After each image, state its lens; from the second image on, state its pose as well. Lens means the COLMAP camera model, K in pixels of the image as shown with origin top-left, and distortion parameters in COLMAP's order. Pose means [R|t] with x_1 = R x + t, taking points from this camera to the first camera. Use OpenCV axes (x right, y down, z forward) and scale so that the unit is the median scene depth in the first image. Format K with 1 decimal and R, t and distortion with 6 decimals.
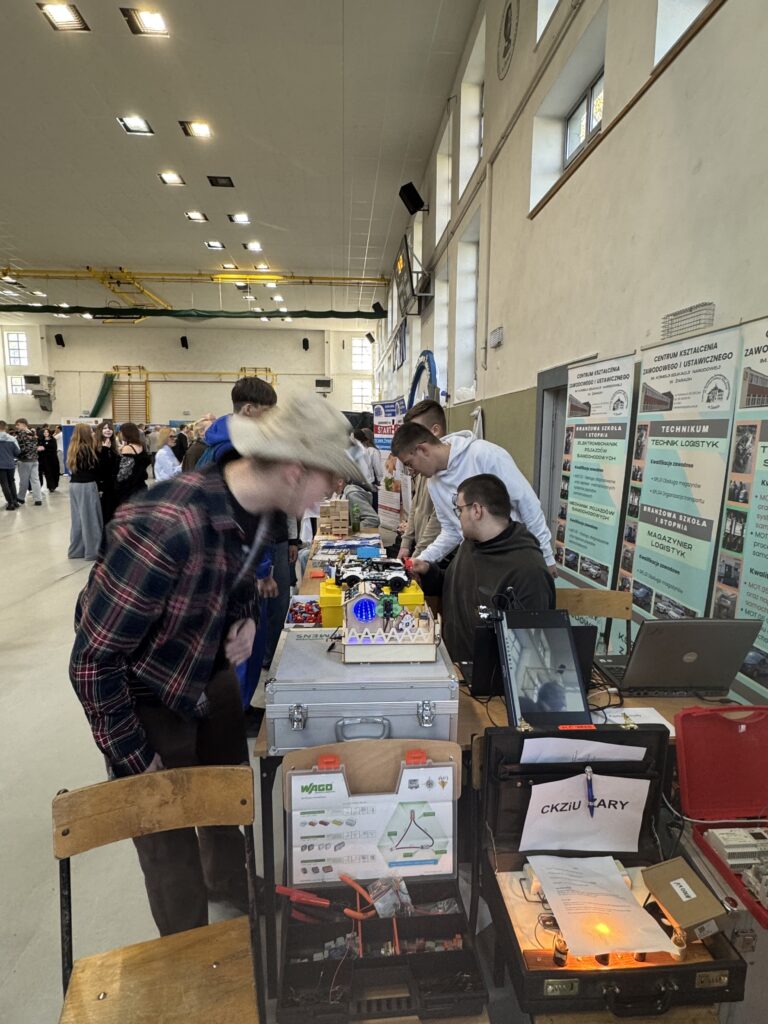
lens RADIAL K [[511.6, 0, 364.4], [0, 511.6, 511.1], [0, 0, 1]] dist [-0.002643, -0.003109]
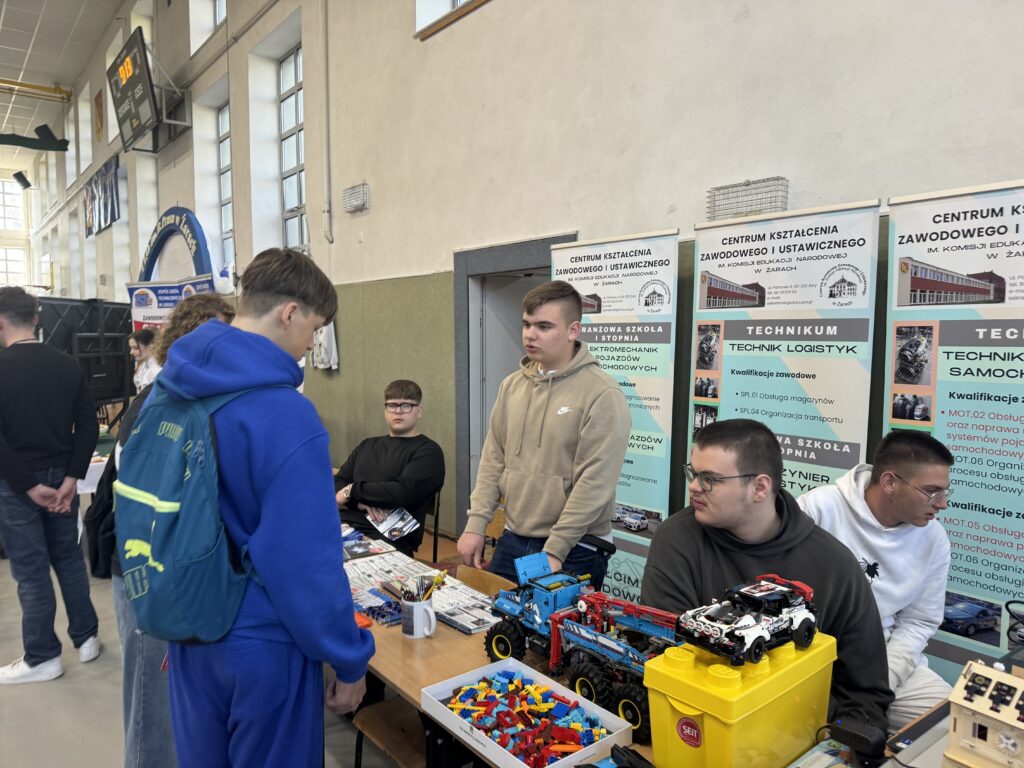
lens RADIAL K [[672.7, 0, 515.9], [0, 672.7, 382.5], [0, 0, 1]] dist [0.020738, -0.023598]
pose [[0.797312, -0.052945, 0.601241, -0.331784], [0.098074, 0.994271, -0.042502, -0.073712], [-0.595546, 0.092853, 0.797937, 0.404207]]
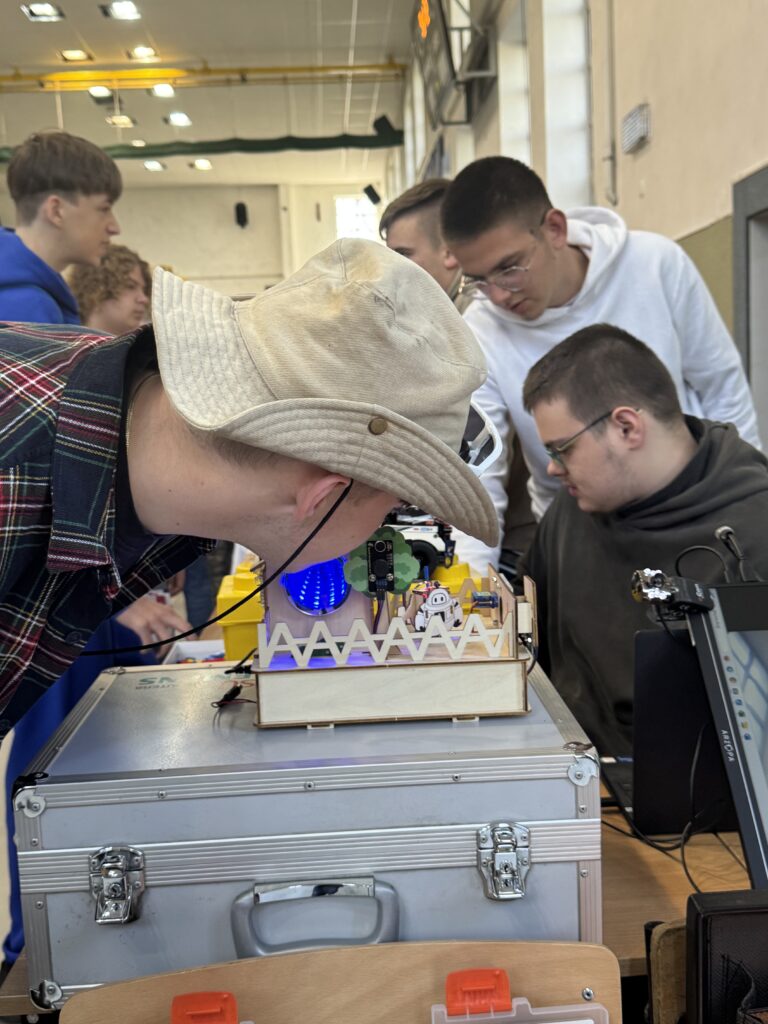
lens RADIAL K [[1055.7, 0, 364.0], [0, 1055.7, 502.5], [0, 0, 1]] dist [0.045505, 0.000000]
pose [[0.999039, -0.042768, -0.009566, 0.020711], [0.042245, 0.997883, -0.049438, 0.086599], [0.011660, 0.048986, 0.998731, 0.133532]]
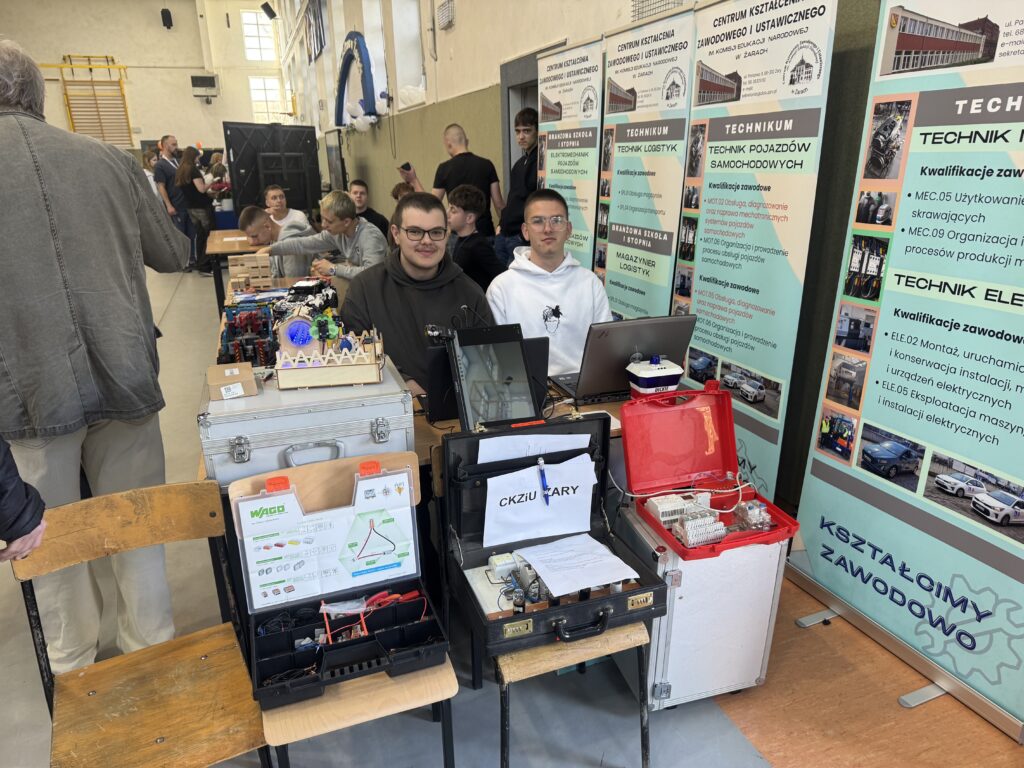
lens RADIAL K [[672.7, 0, 510.3], [0, 672.7, 389.2], [0, 0, 1]] dist [0.020738, -0.023598]
pose [[0.950782, -0.116065, 0.287302, 0.001477], [0.062968, 0.980223, 0.187610, 0.043512], [-0.303395, -0.160285, 0.939287, -0.113362]]
